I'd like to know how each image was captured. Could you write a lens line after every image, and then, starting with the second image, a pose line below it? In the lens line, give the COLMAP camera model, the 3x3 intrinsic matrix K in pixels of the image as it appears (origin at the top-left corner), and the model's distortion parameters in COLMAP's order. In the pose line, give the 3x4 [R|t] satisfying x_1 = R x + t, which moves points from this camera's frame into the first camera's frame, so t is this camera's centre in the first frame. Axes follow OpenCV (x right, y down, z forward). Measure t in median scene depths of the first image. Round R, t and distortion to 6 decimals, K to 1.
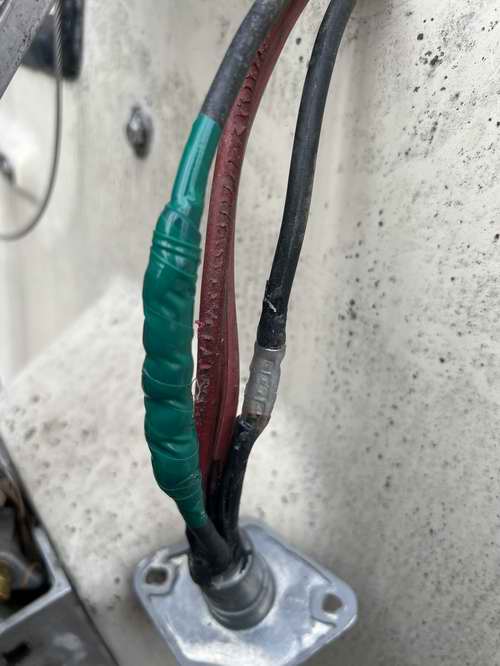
lens RADIAL K [[505.3, 0, 252.3], [0, 505.3, 328.8], [0, 0, 1]] dist [-0.033136, -0.005770]
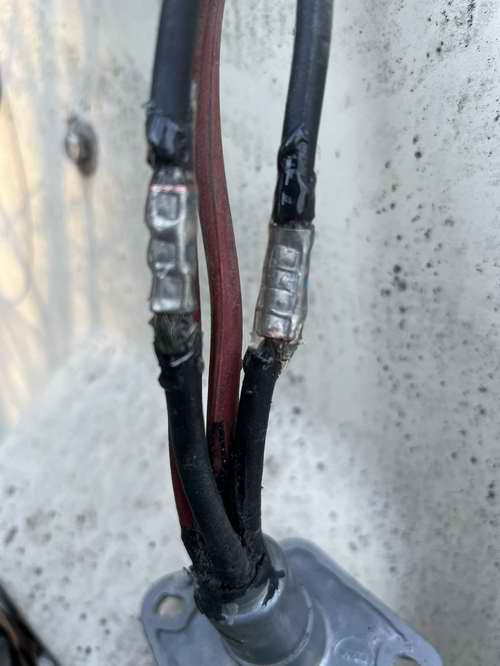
lens RADIAL K [[518.7, 0, 255.3], [0, 518.7, 334.3], [0, 0, 1]] dist [-0.053122, 0.017959]
pose [[0.977576, -0.200457, 0.064519, -0.074228], [0.205124, 0.975751, -0.076378, 0.053954], [-0.047644, 0.087900, 0.994989, 0.207399]]
